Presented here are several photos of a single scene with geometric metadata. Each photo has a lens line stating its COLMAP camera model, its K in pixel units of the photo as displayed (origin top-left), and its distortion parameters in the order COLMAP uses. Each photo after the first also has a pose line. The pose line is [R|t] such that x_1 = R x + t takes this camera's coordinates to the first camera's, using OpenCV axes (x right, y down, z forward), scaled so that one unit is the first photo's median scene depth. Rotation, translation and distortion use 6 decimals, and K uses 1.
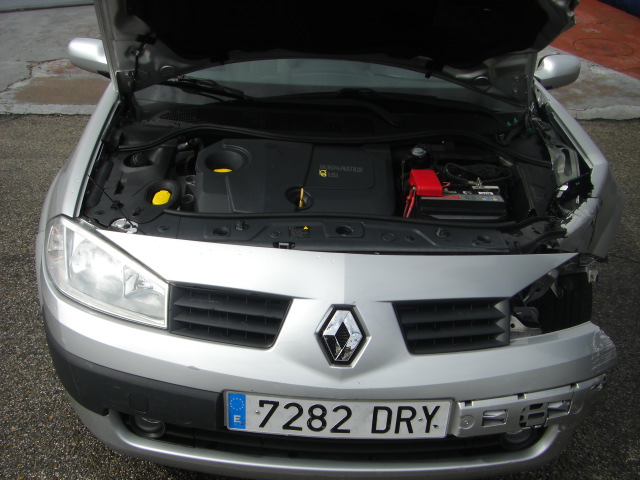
lens RADIAL K [[711.7, 0, 321.0], [0, 711.7, 266.0], [0, 0, 1]] dist [-0.133815, -0.014404]
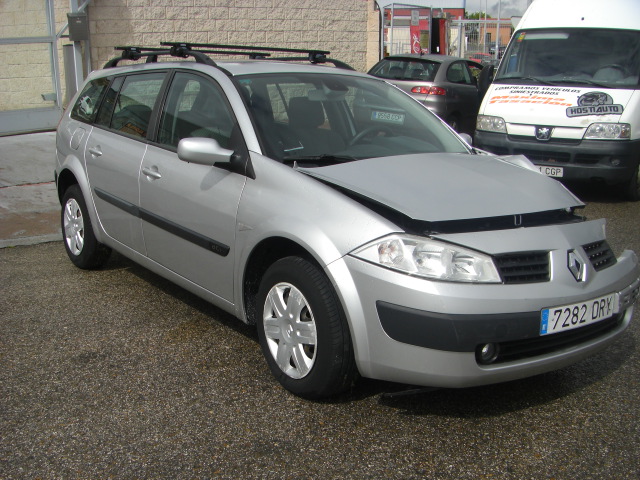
lens RADIAL K [[714.3, 0, 320.0], [0, 714.3, 264.0], [0, 0, 1]] dist [-0.213937, 0.140216]
pose [[0.818243, -0.150649, 0.554782, -1.435653], [0.256201, 0.959477, -0.117325, 0.130410], [-0.514626, 0.238136, 0.823682, -0.121718]]
